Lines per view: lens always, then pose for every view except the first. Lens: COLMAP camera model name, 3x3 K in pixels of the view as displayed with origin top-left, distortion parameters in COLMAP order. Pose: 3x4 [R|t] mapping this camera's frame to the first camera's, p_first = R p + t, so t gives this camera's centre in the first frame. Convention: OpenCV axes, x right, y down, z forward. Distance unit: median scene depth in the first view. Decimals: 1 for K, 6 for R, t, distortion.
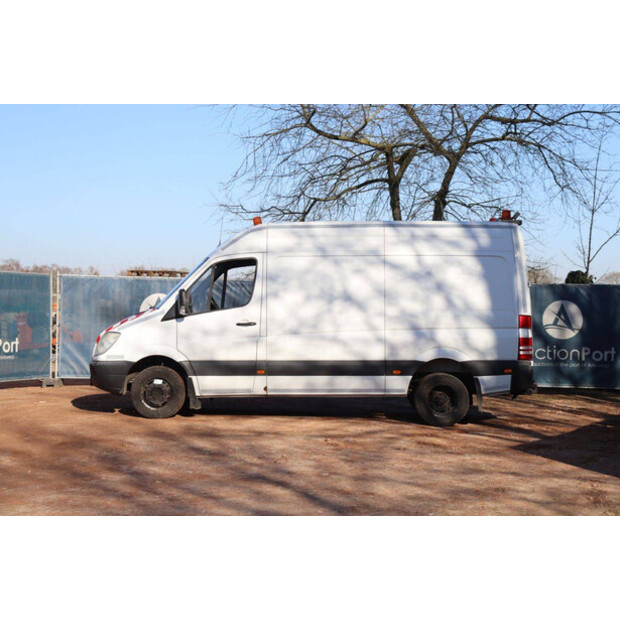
lens RADIAL K [[1121.3, 0, 313.3], [0, 1121.3, 310.0], [0, 0, 1]] dist [0.364980, 0.000000]
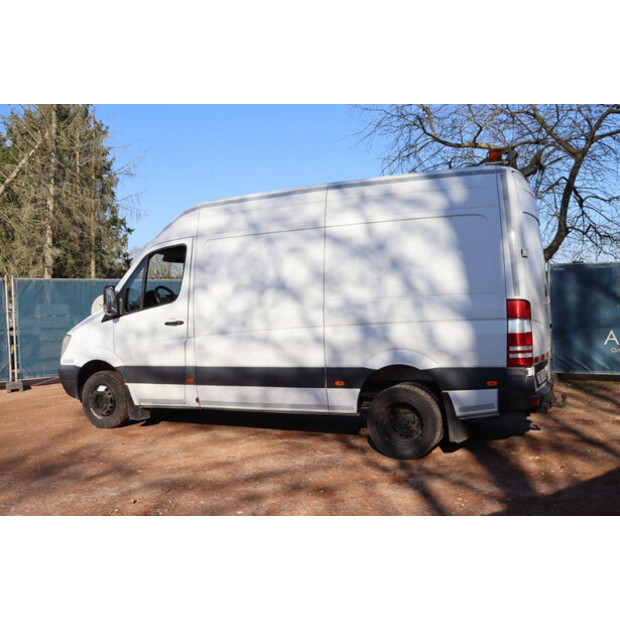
lens RADIAL K [[620.2, 0, 314.0], [0, 620.2, 327.6], [0, 0, 1]] dist [-0.051000, 0.000000]
pose [[0.906561, -0.021855, -0.421508, 0.229053], [0.036924, 0.998936, 0.027621, 0.006677], [0.420456, -0.040604, 0.906404, 0.620976]]
